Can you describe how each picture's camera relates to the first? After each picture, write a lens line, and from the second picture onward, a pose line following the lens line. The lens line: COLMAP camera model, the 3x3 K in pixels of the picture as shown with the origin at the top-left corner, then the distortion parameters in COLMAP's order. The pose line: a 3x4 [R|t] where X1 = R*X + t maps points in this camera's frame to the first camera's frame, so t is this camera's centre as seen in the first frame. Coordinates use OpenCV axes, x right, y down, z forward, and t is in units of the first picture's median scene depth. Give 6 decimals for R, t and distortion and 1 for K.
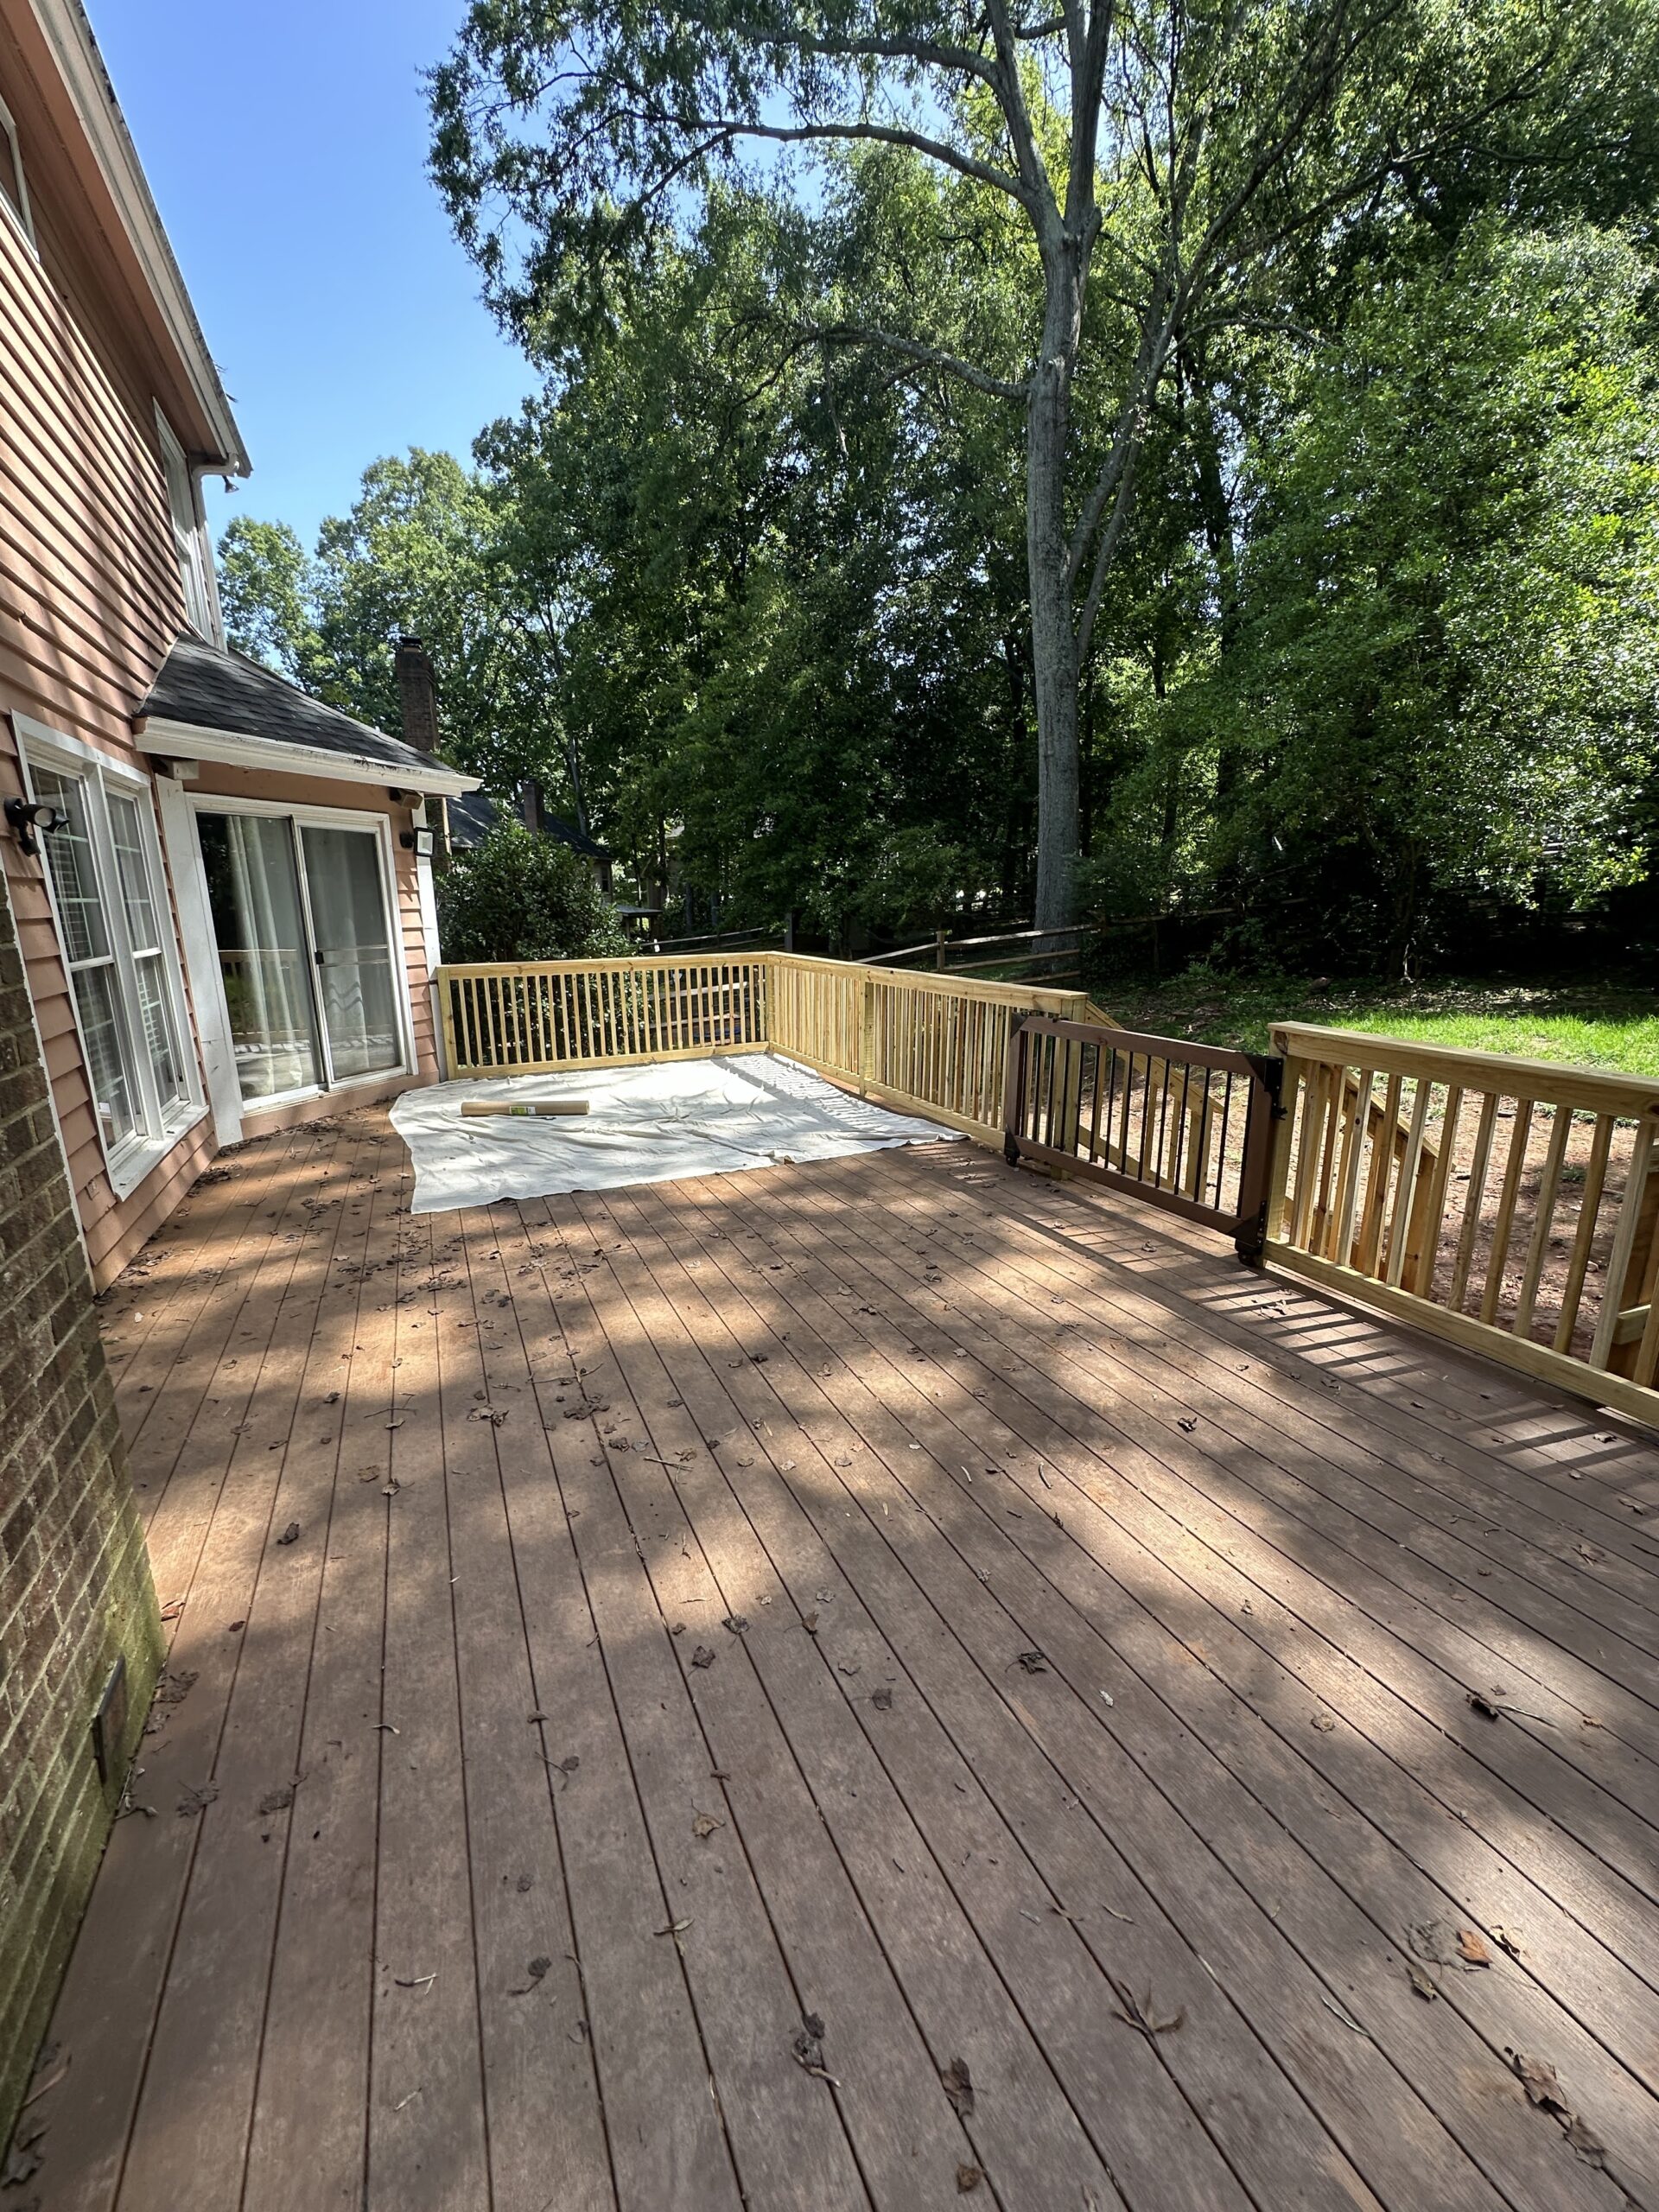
lens RADIAL K [[871.1, 0, 829.5], [0, 871.1, 1106.0], [0, 0, 1]] dist [-0.000321, -0.000145]
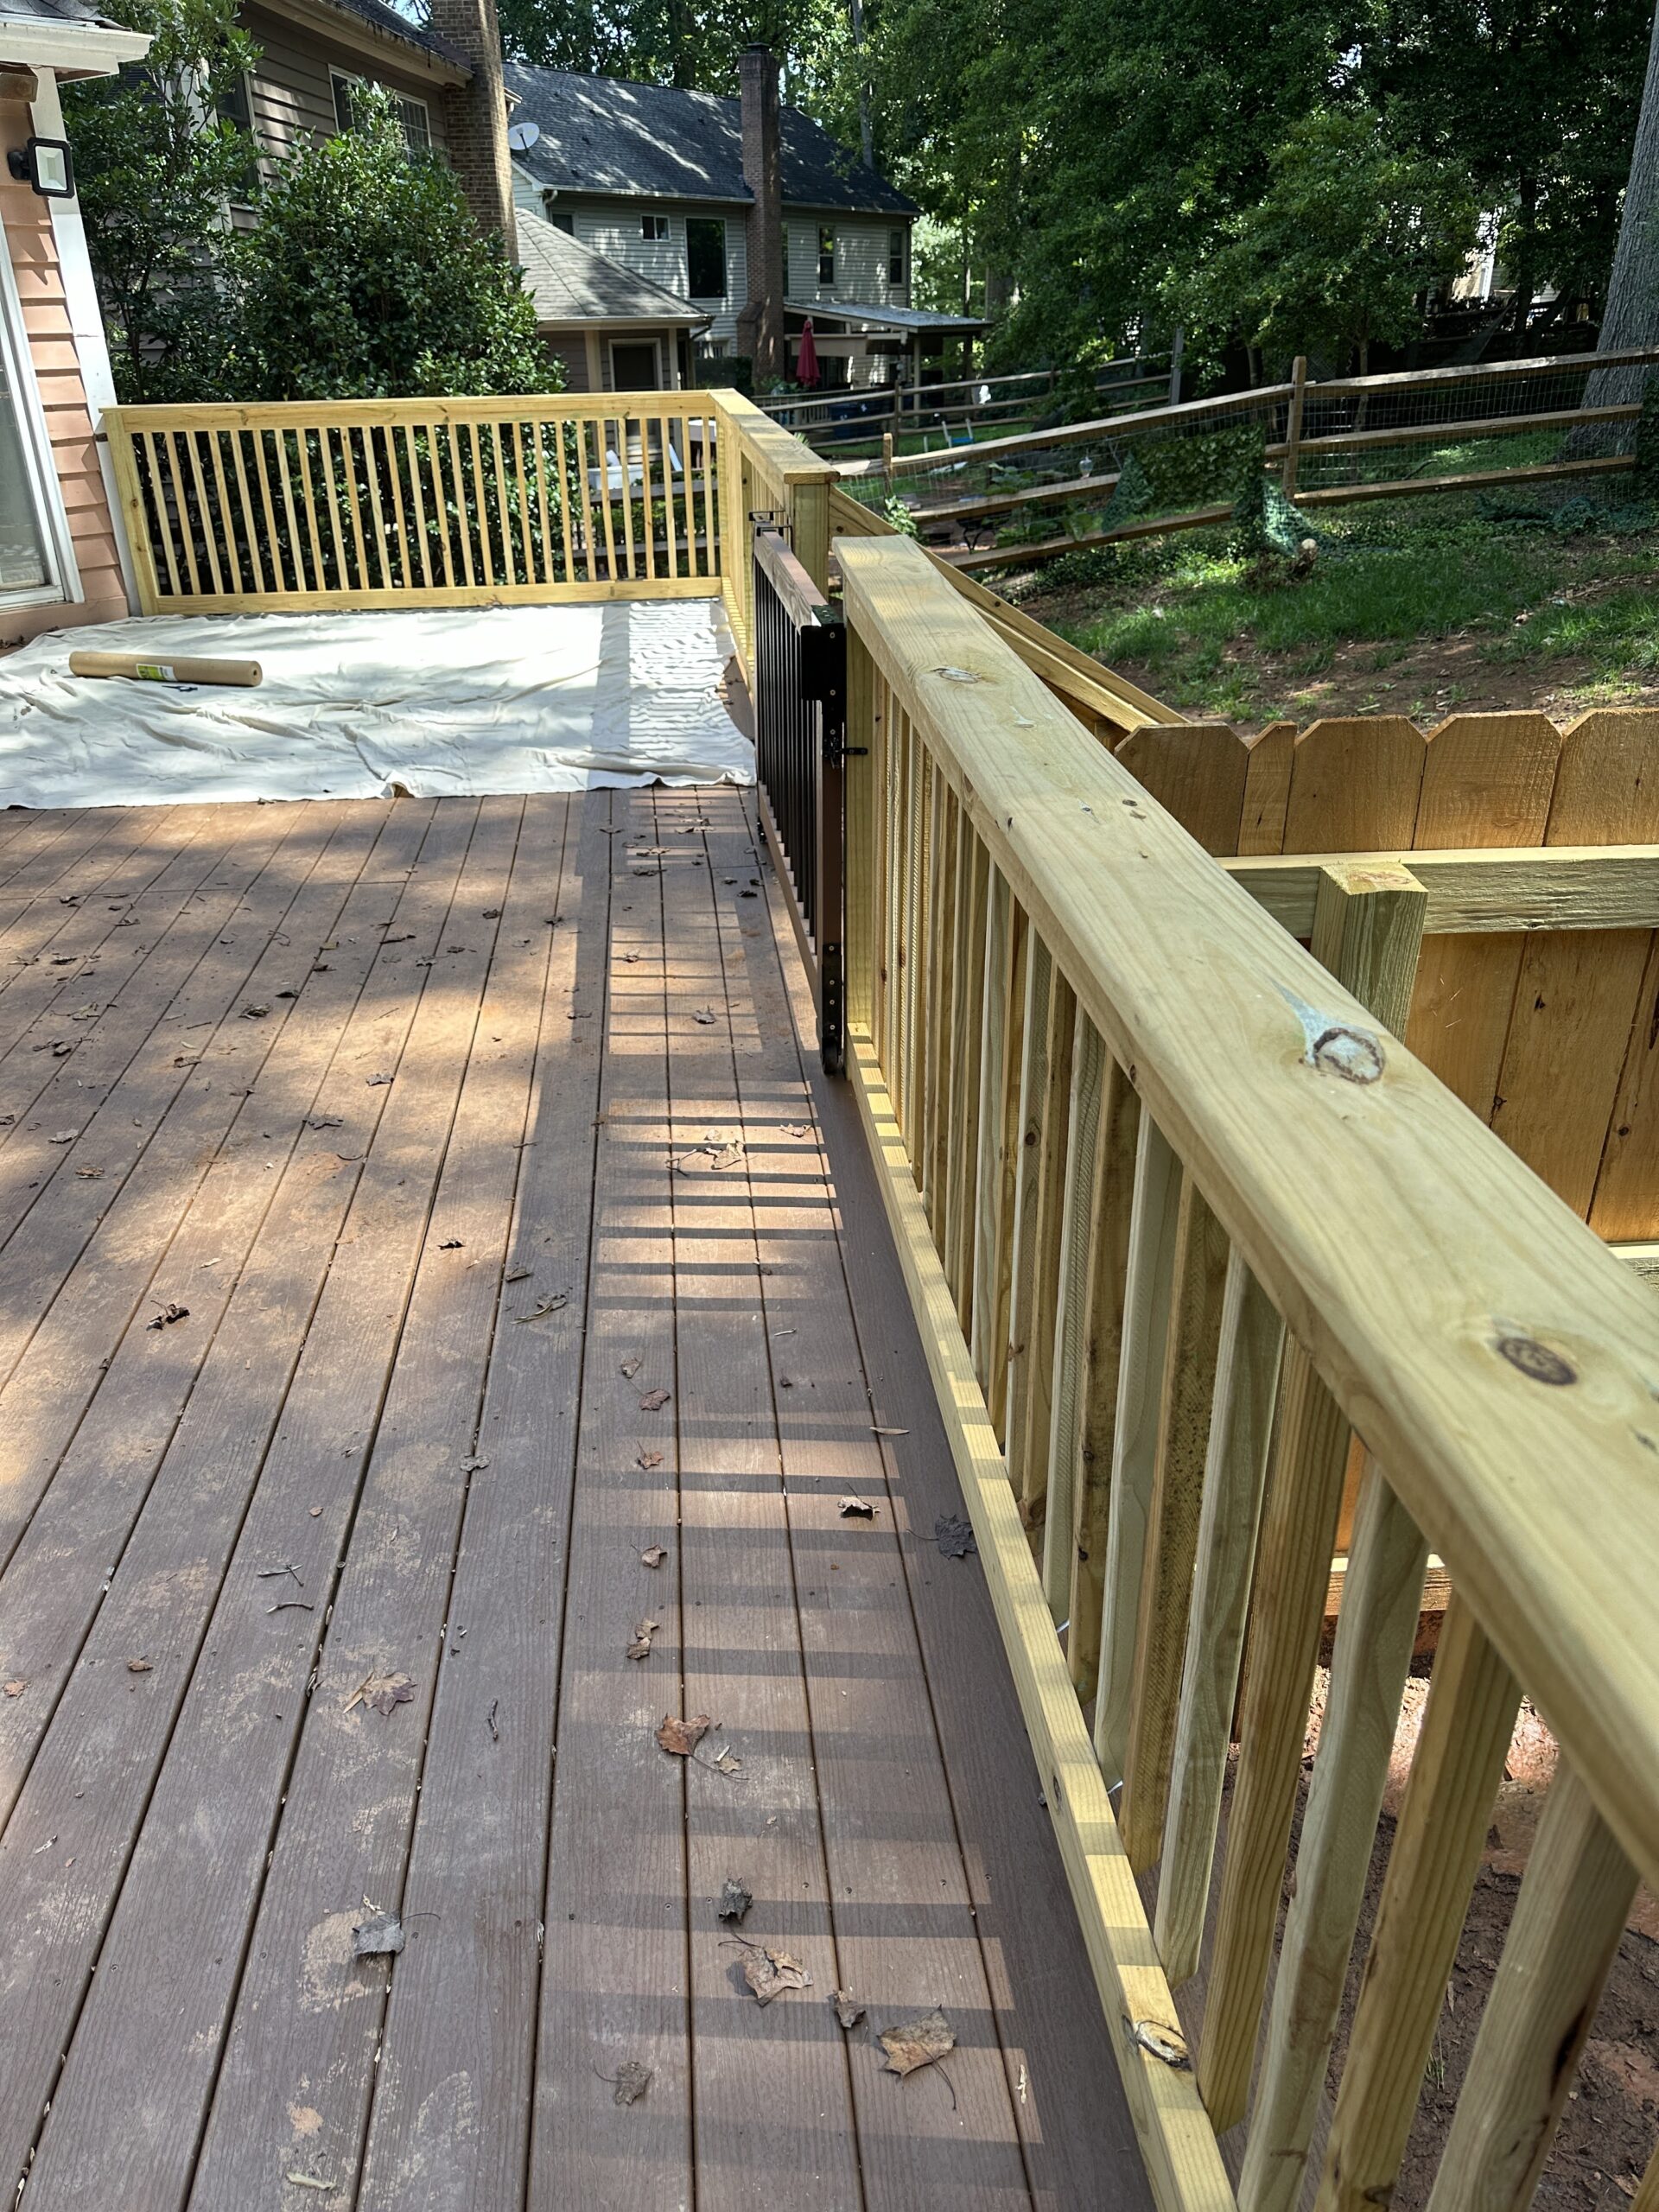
lens RADIAL K [[1571.1, 0, 829.5], [0, 1571.1, 1106.0], [0, 0, 1]] dist [0.004919, -0.004257]
pose [[0.944021, 0.147244, -0.295202, 0.665894], [-0.072920, 0.965864, 0.248575, -0.014272], [0.321726, -0.213133, 0.922533, 0.171492]]
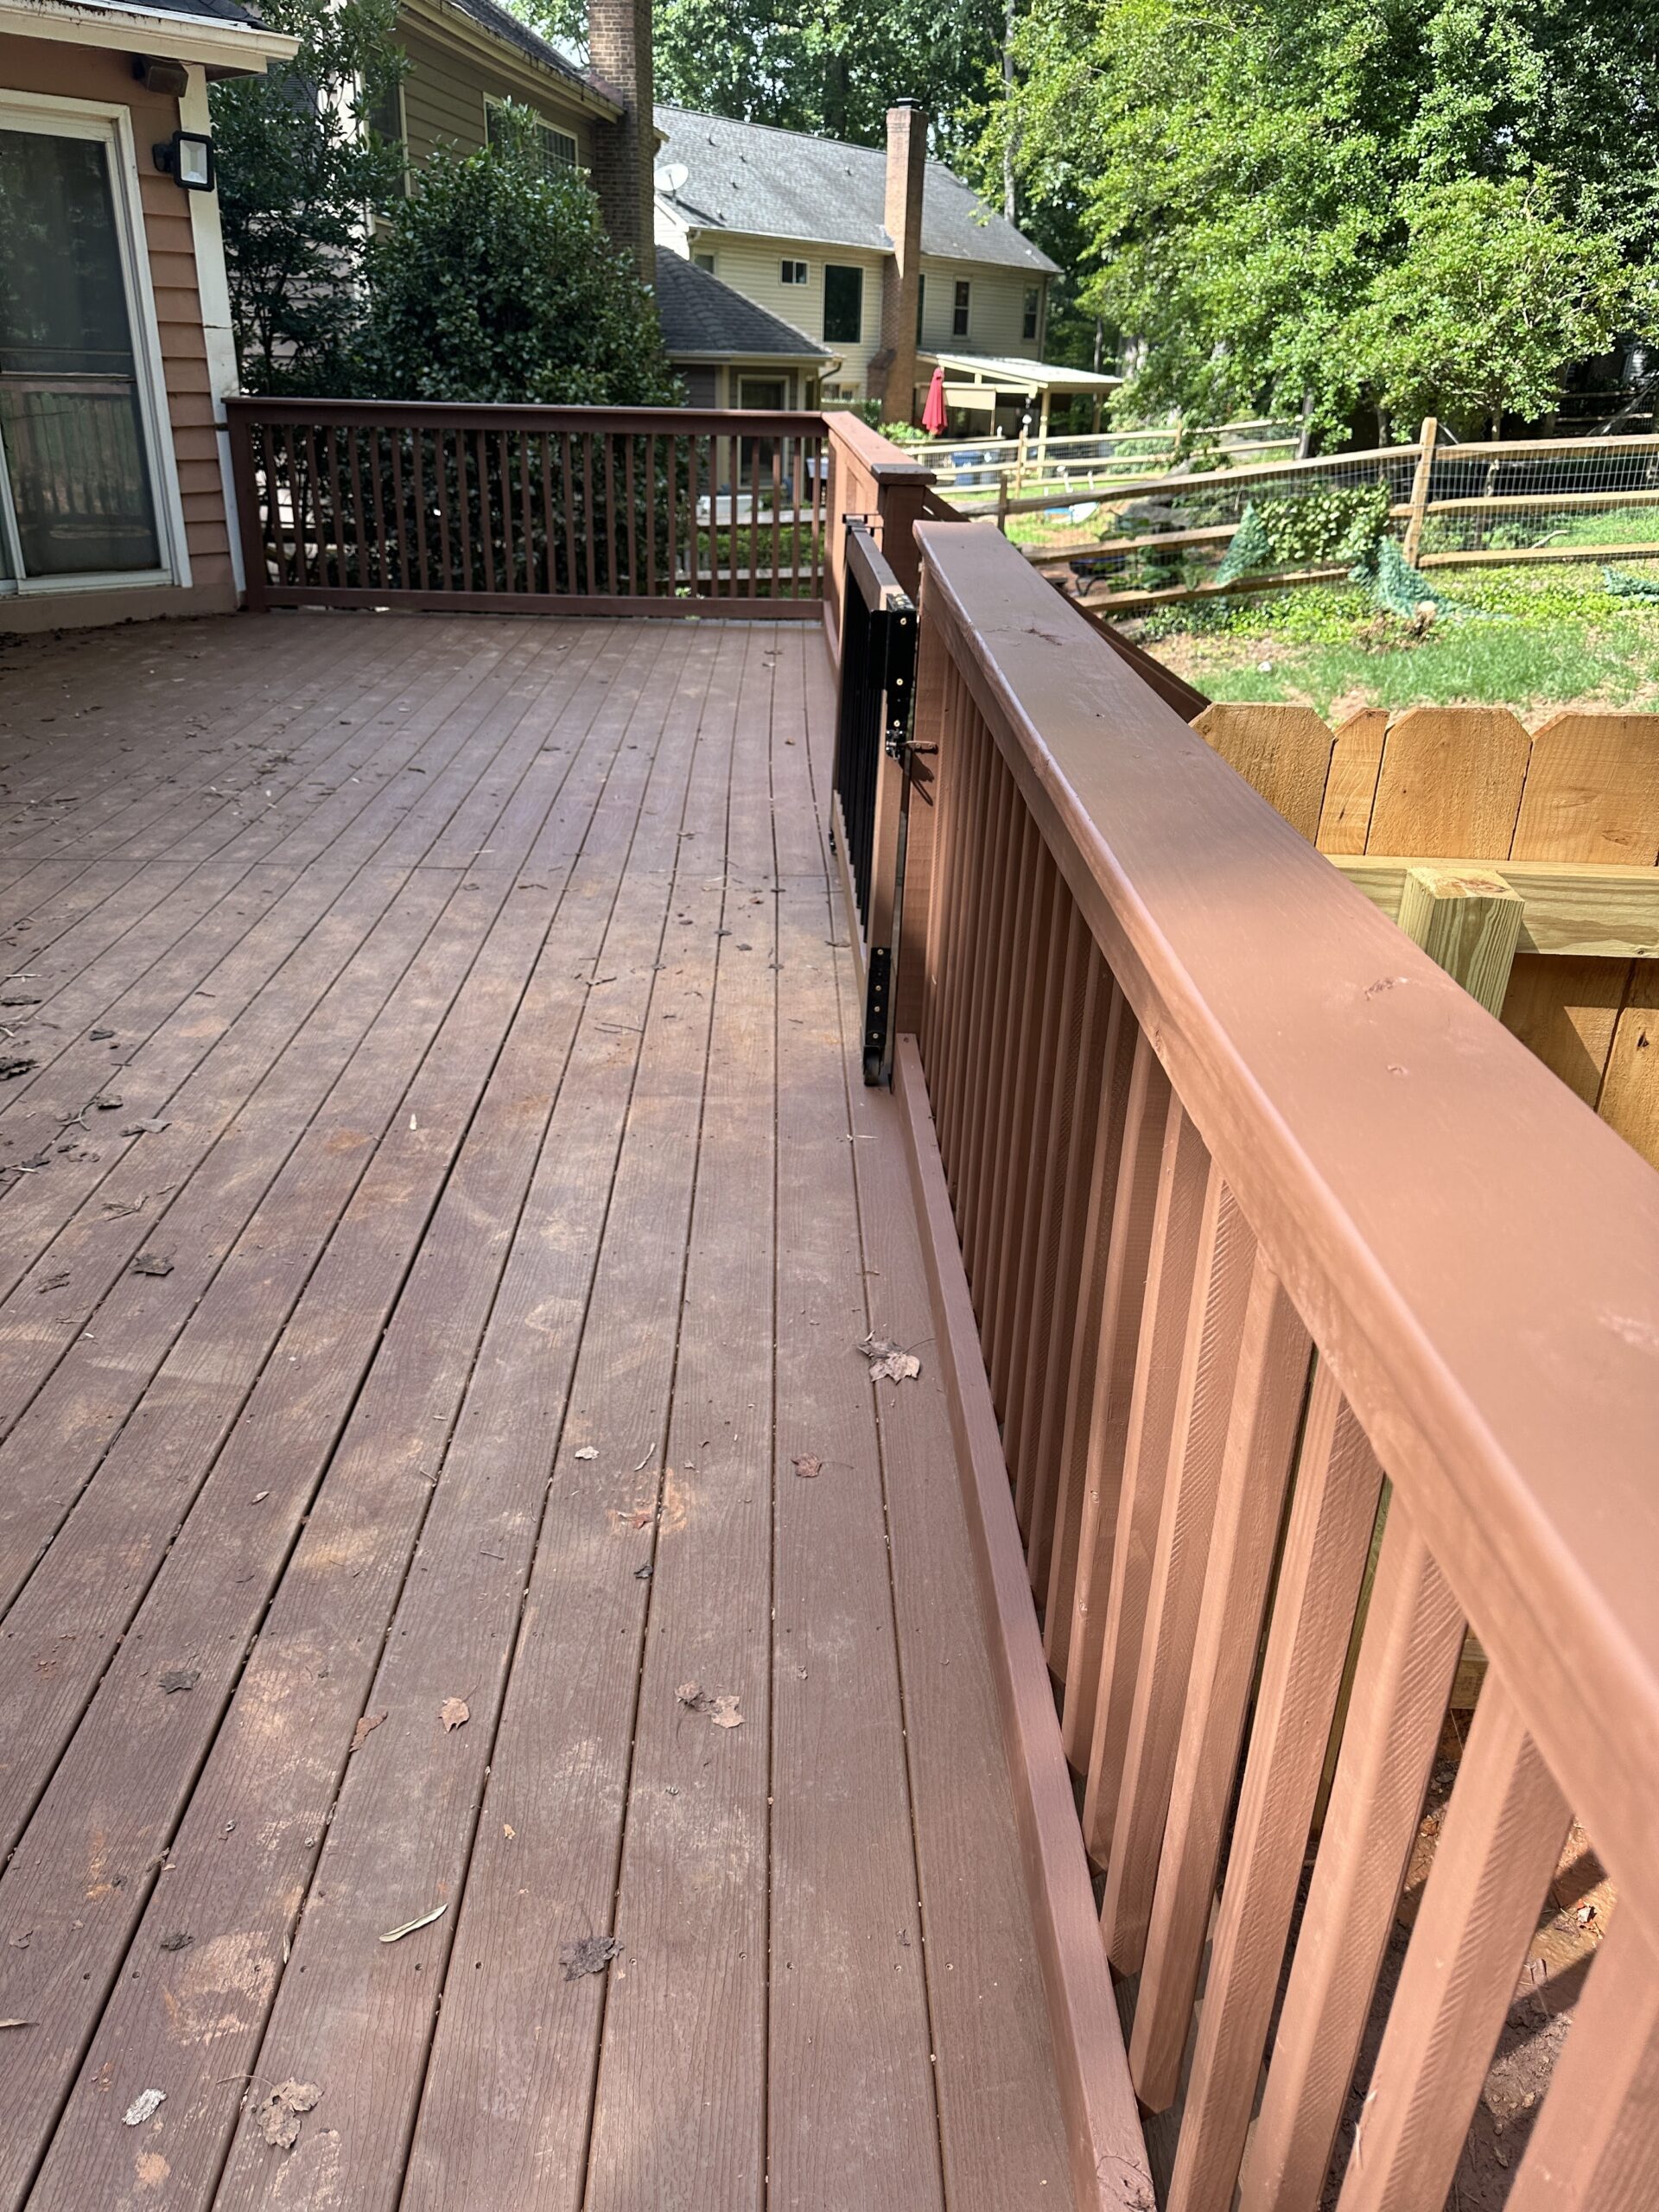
lens RADIAL K [[1573.6, 0, 829.5], [0, 1573.6, 1106.0], [0, 0, 1]] dist [-0.002858, 0.000053]
pose [[0.915328, 0.205932, -0.346075, 0.672428], [-0.130647, 0.964733, 0.228519, 0.006458], [0.380929, -0.163956, 0.909951, 0.209254]]
